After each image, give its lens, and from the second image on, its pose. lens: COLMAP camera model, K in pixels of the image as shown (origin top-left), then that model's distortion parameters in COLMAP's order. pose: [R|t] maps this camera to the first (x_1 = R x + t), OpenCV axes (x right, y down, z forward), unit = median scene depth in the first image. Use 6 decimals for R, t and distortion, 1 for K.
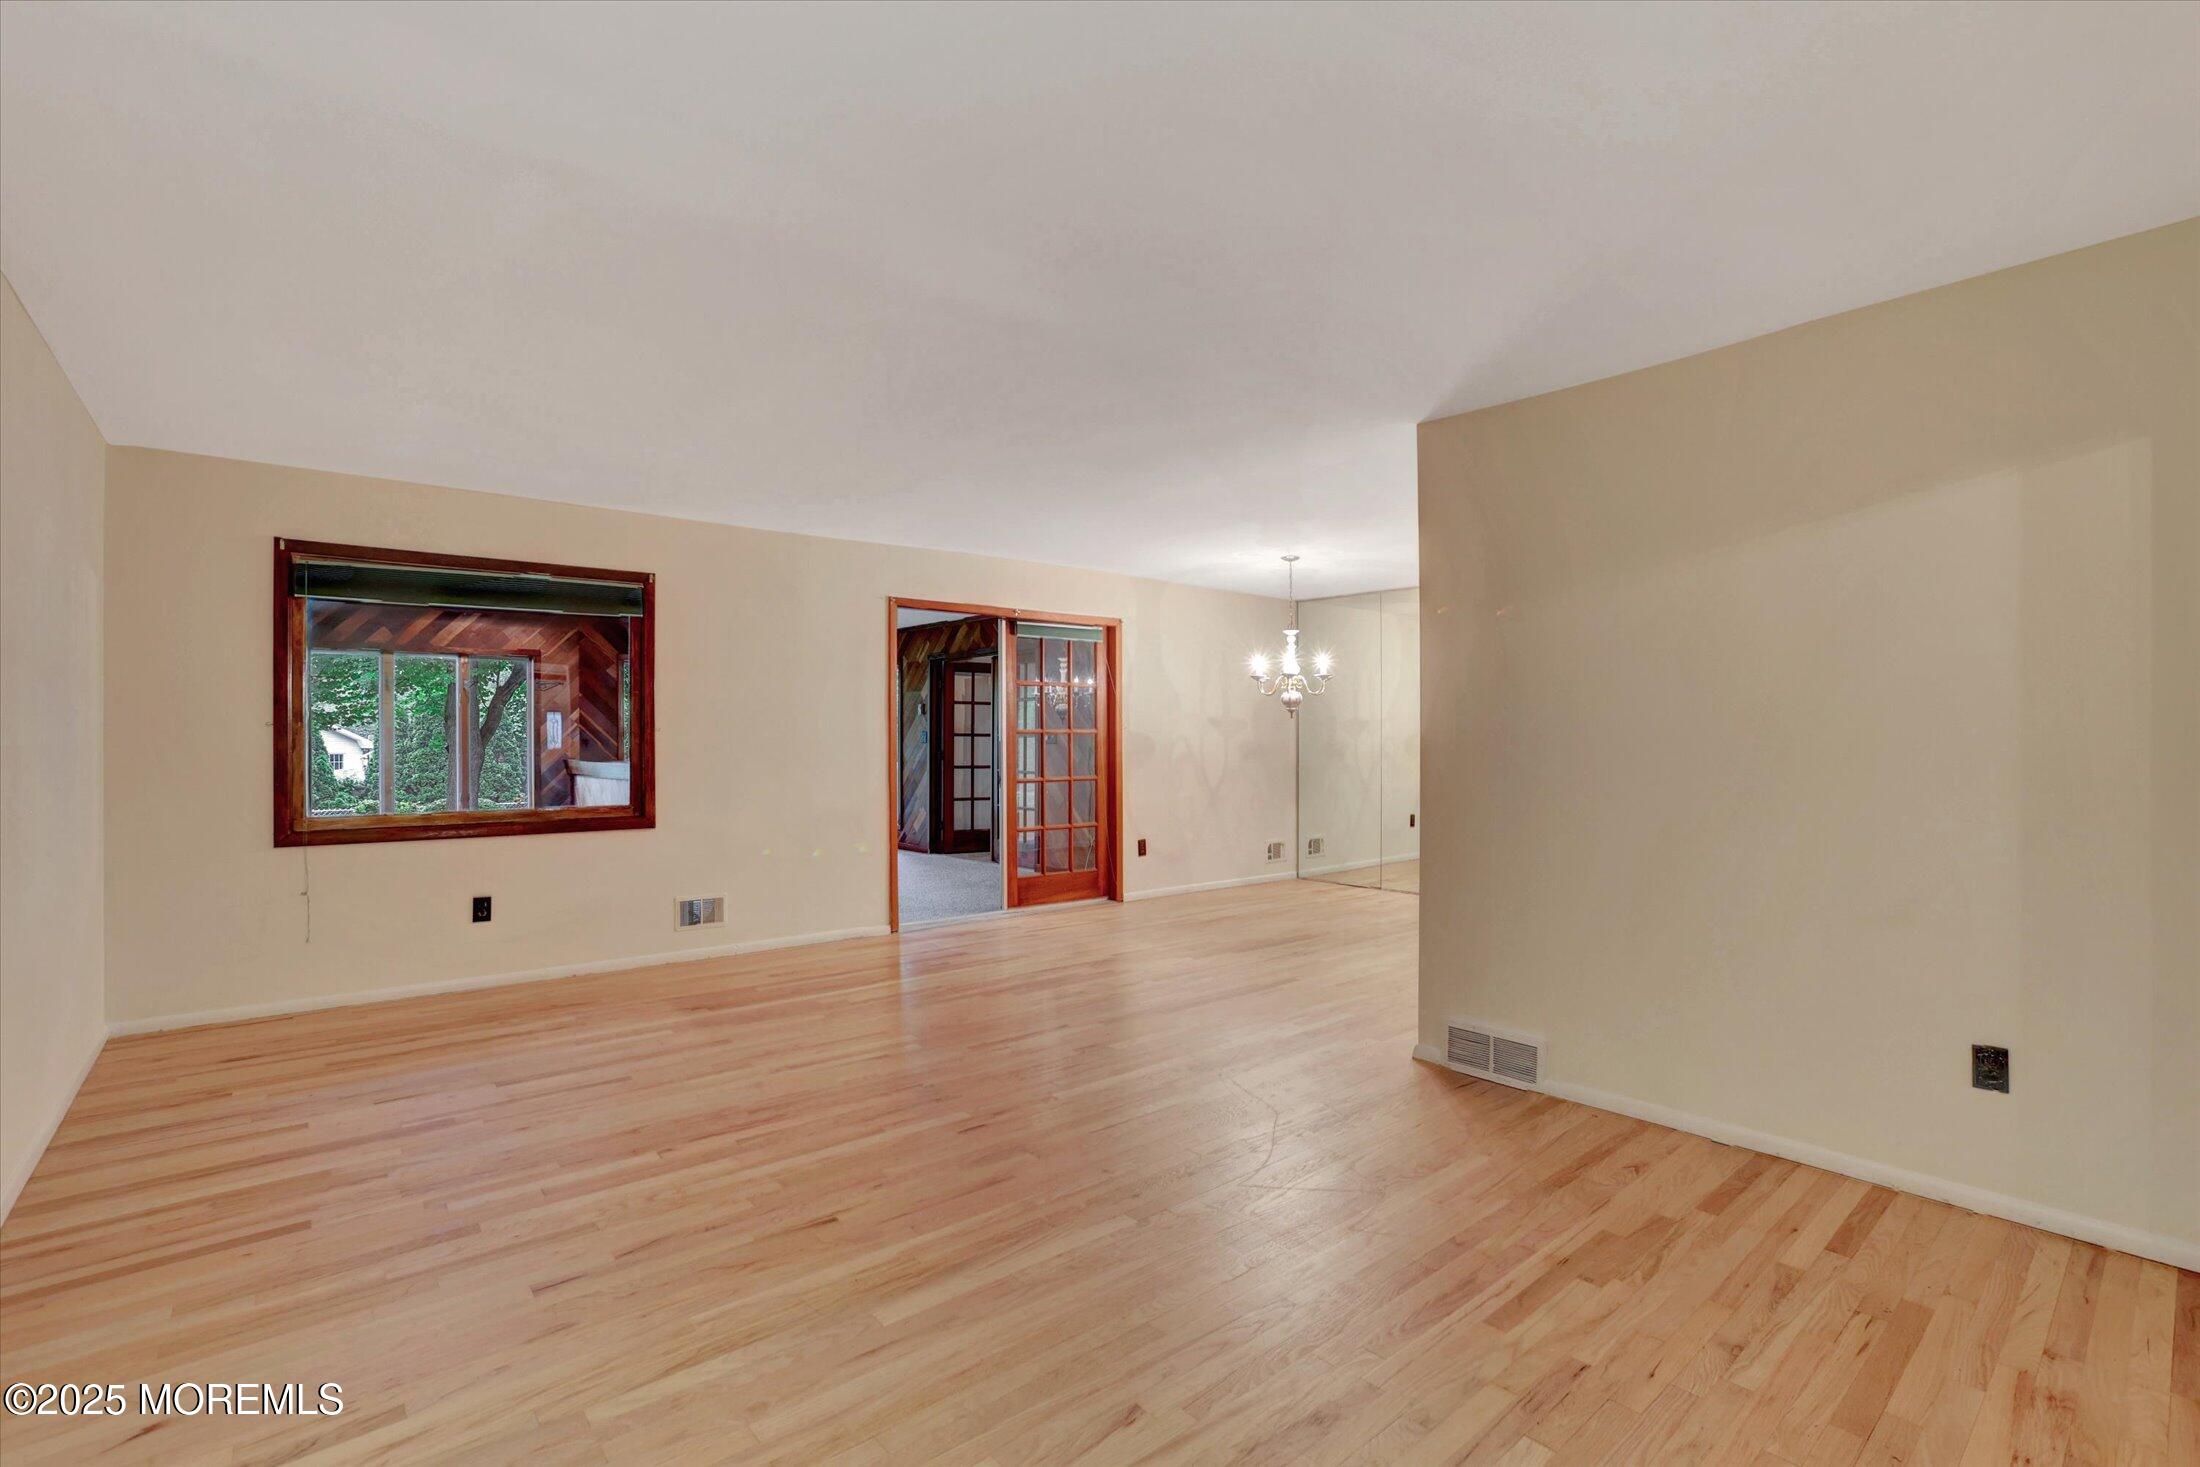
lens RADIAL K [[1028.4, 0, 1094.8], [0, 1028.4, 728.7], [0, 0, 1]] dist [-0.090319, 0.019895]
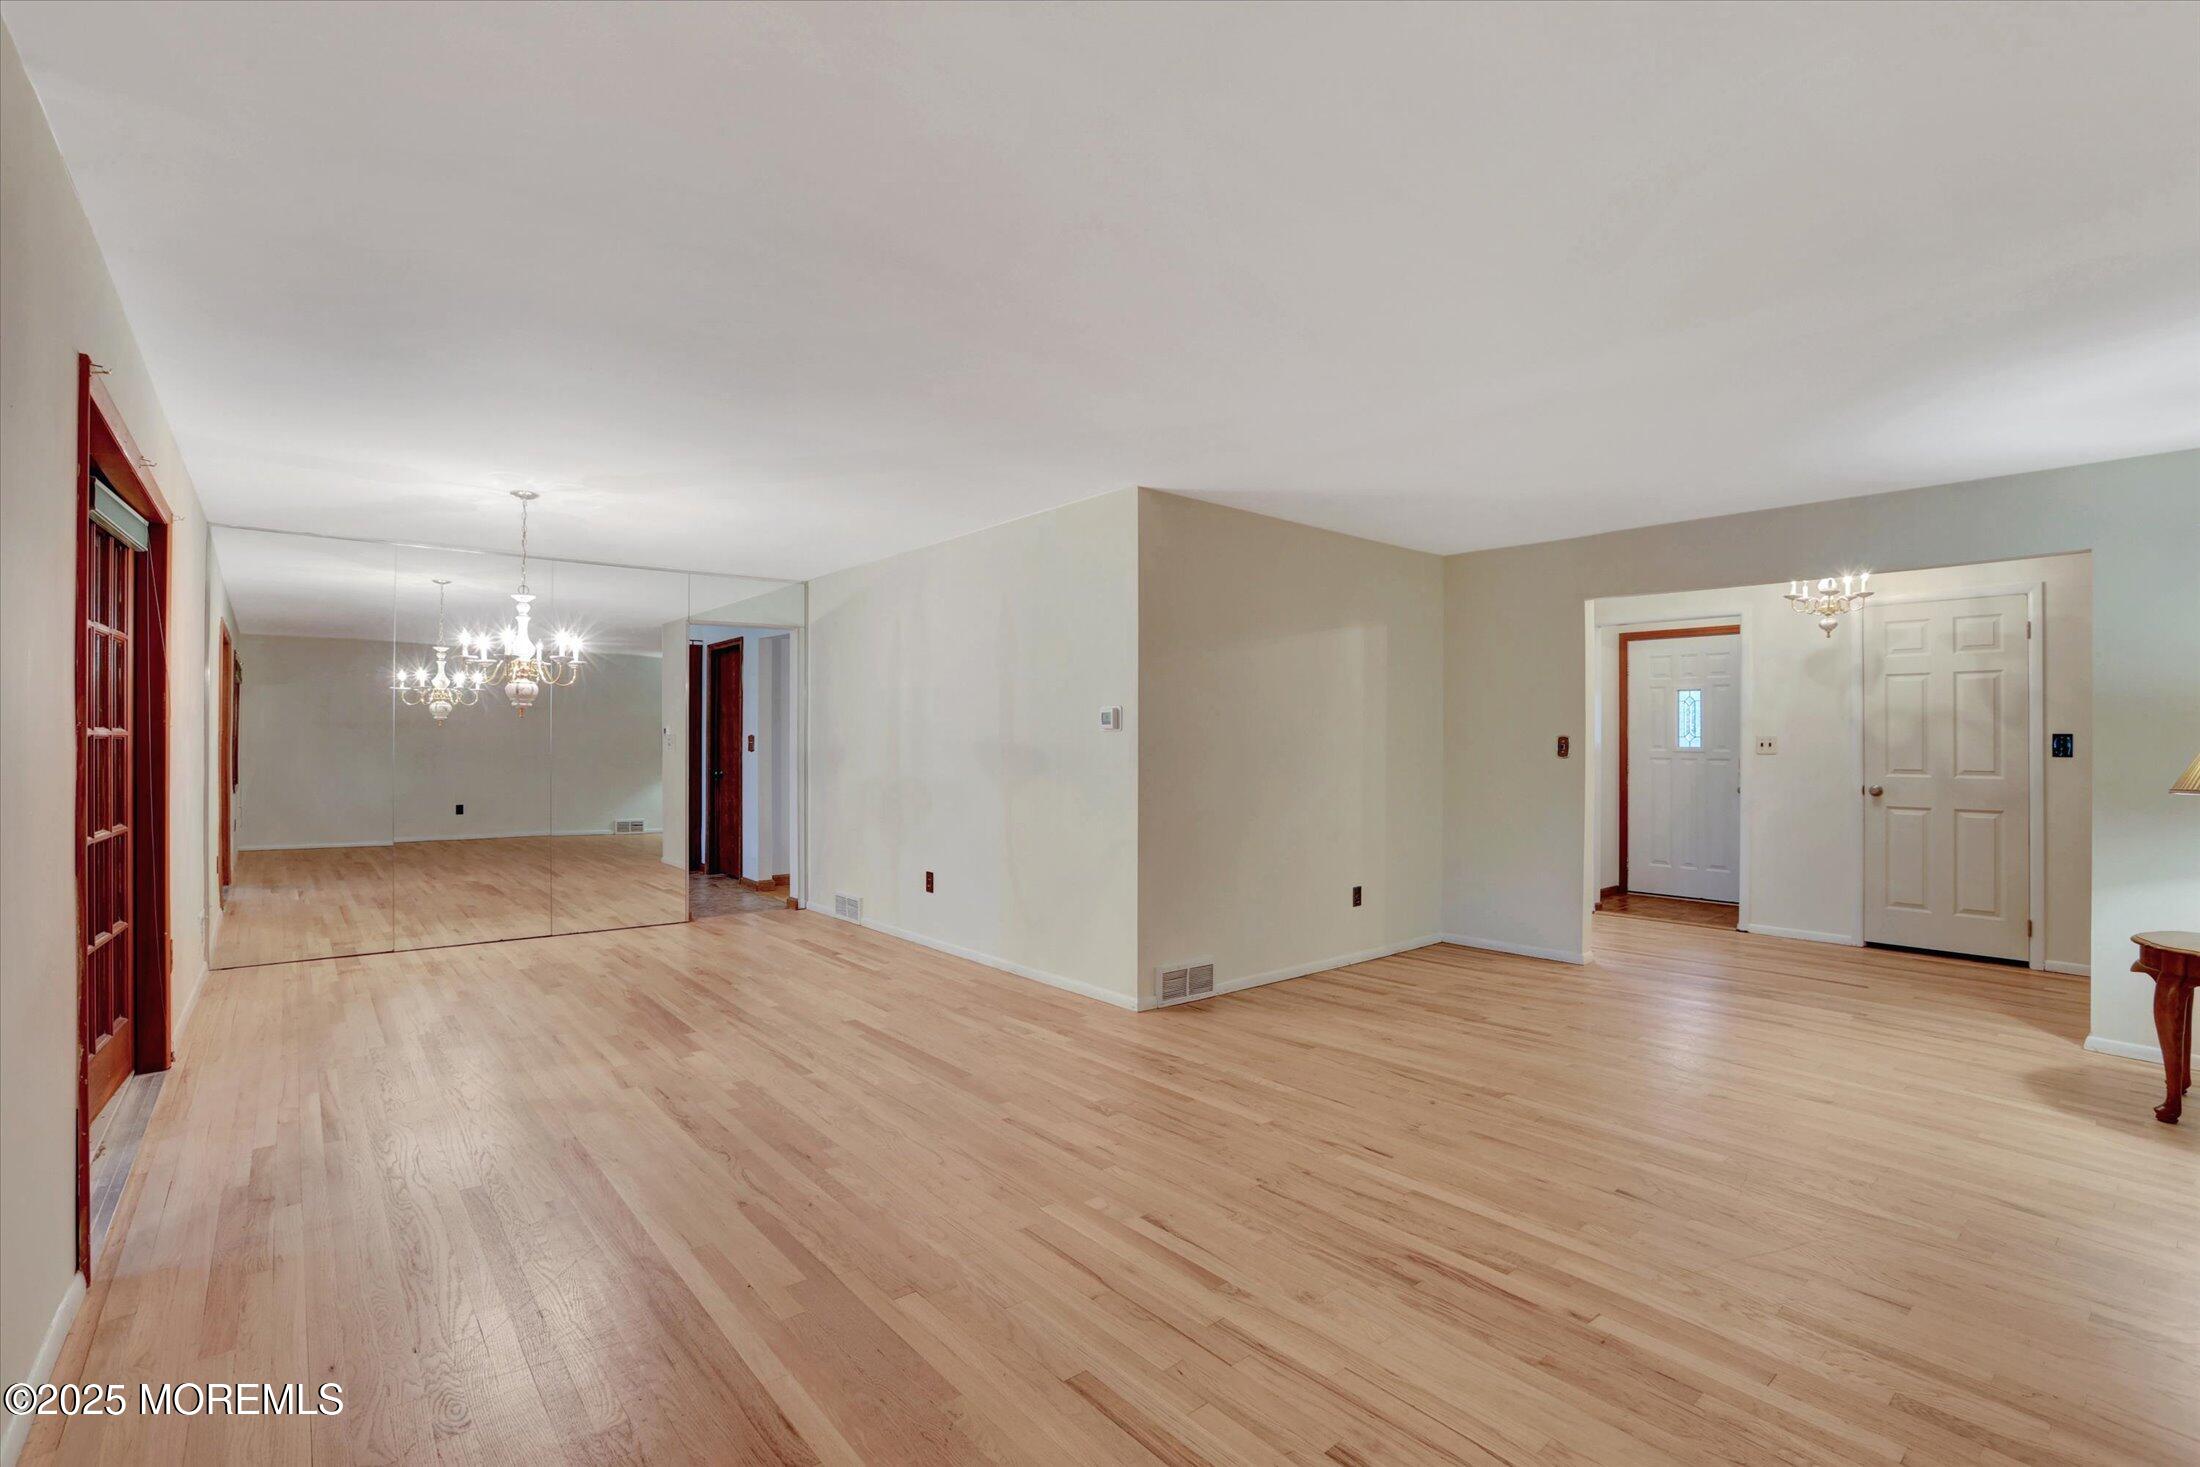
lens RADIAL K [[1028.4, 0, 1094.8], [0, 1028.4, 728.7], [0, 0, 1]] dist [-0.090319, 0.019895]
pose [[-0.007593, 0.016498, 0.999835, -0.950072], [-0.004817, 0.999852, -0.016535, 0.014484], [-0.999960, -0.004942, -0.007512, 1.134406]]
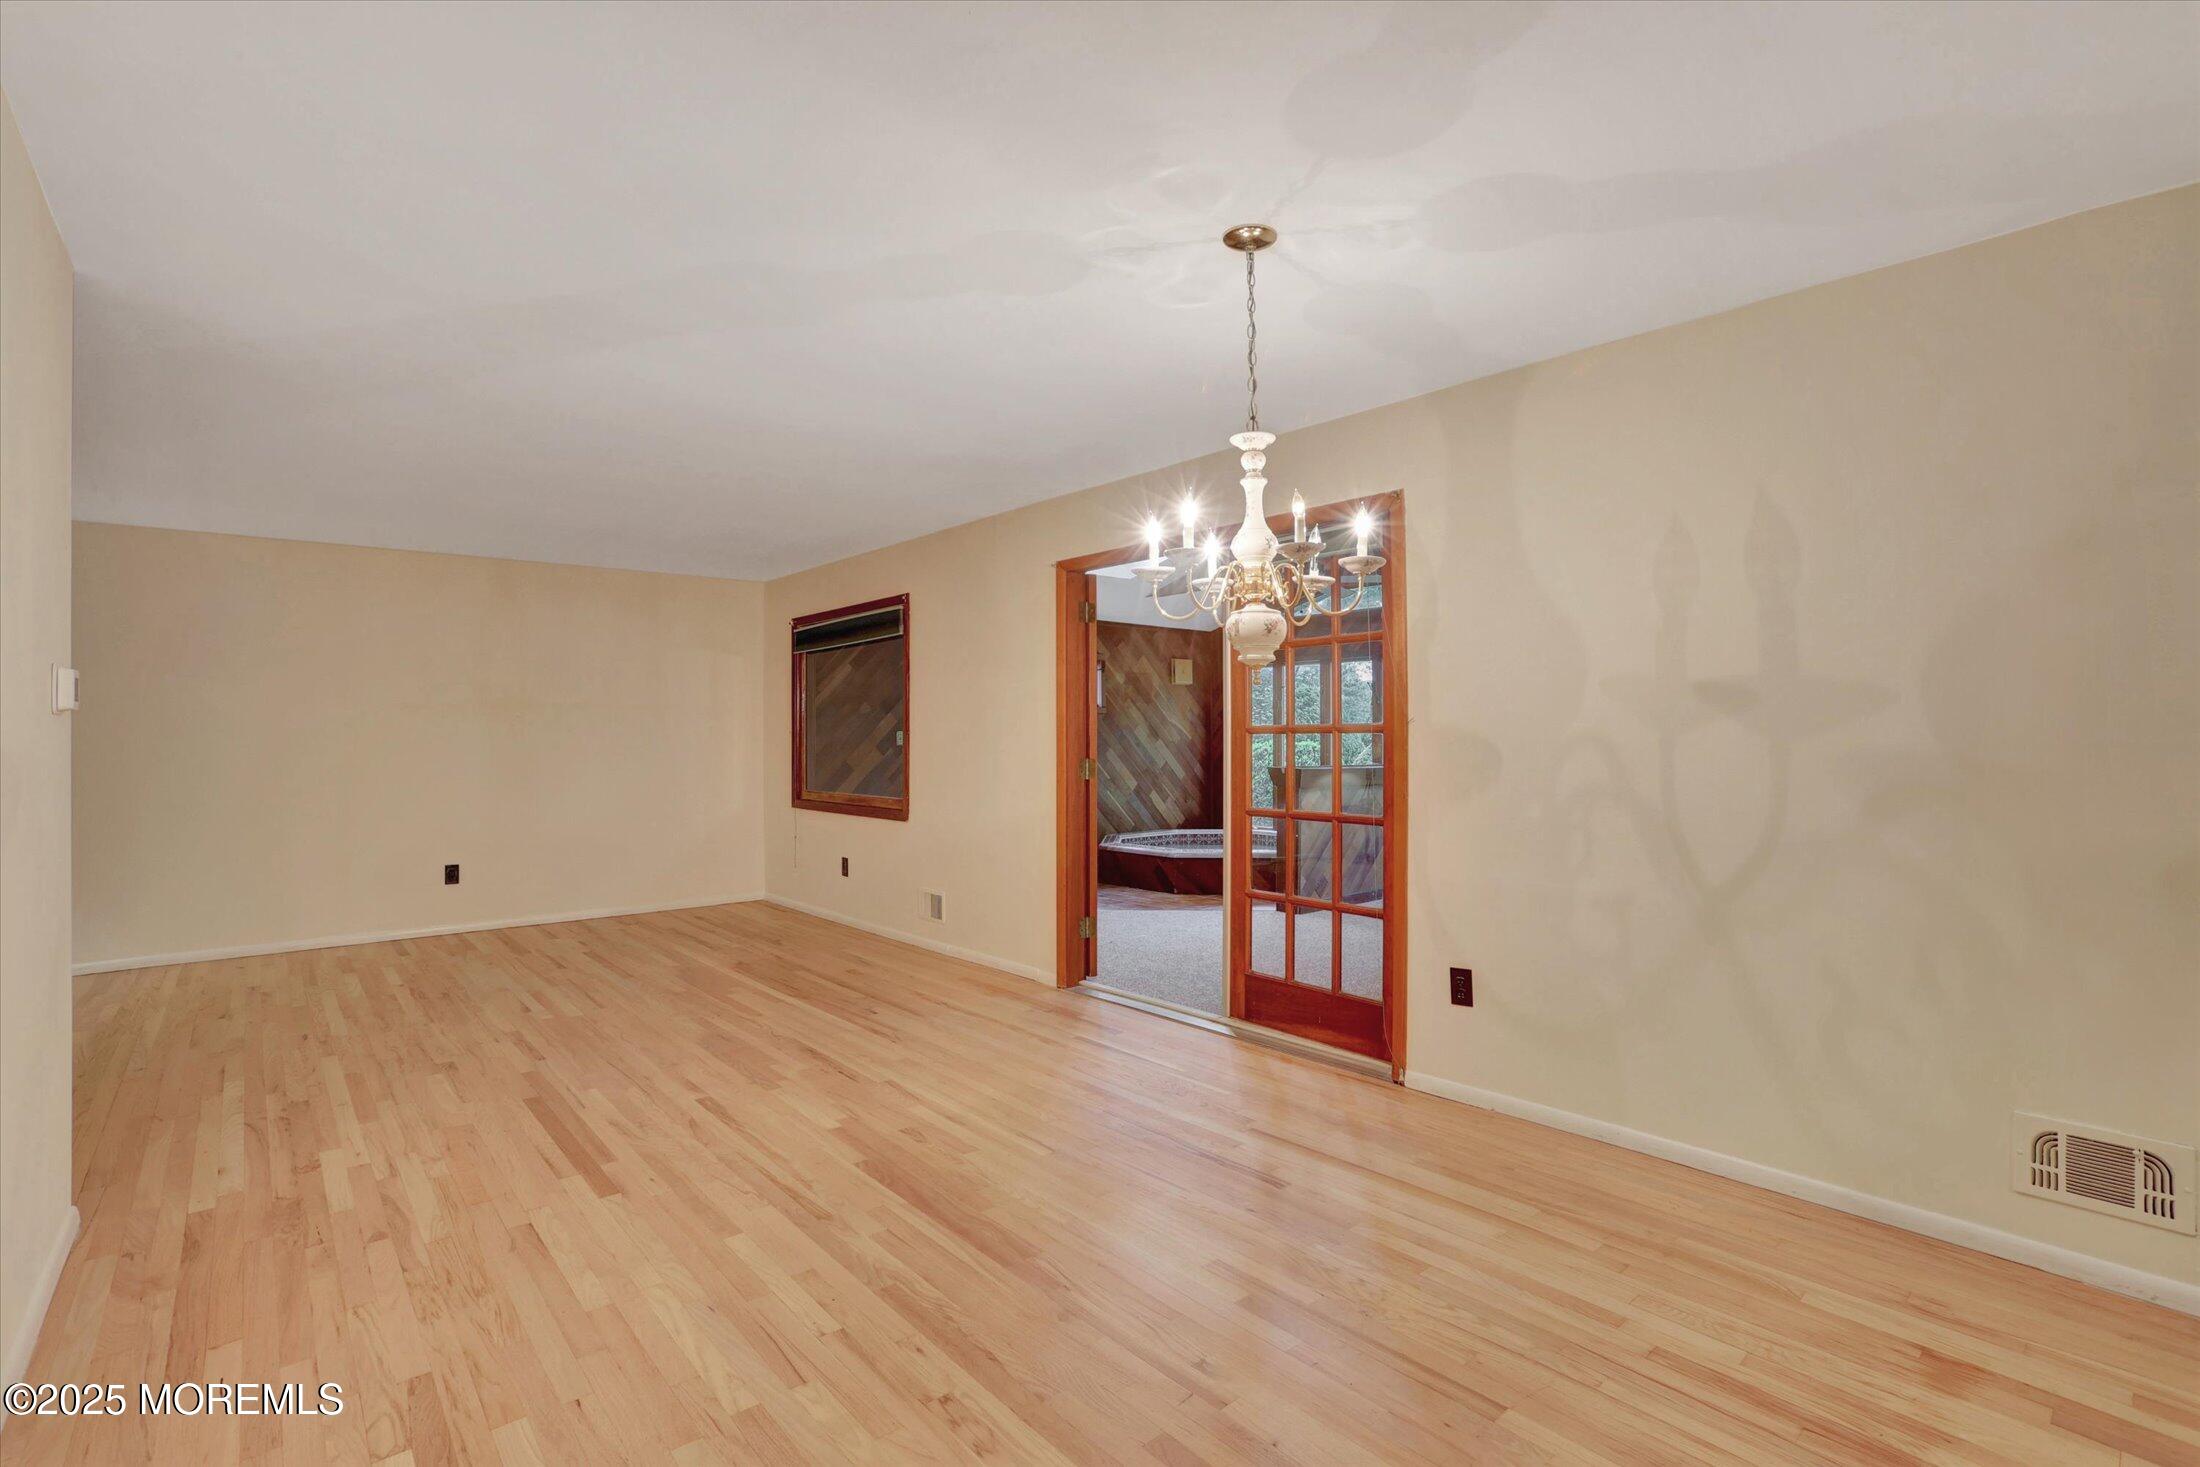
lens RADIAL K [[1028.8, 0, 1067.5], [0, 1028.8, 740.3], [0, 0, 1]] dist [-0.052532, 0.024984]
pose [[0.006297, -0.001193, -0.999979, 1.031403], [0.006677, 0.999977, -0.001151, 0.018170], [0.999958, -0.006669, 0.006305, 1.752716]]
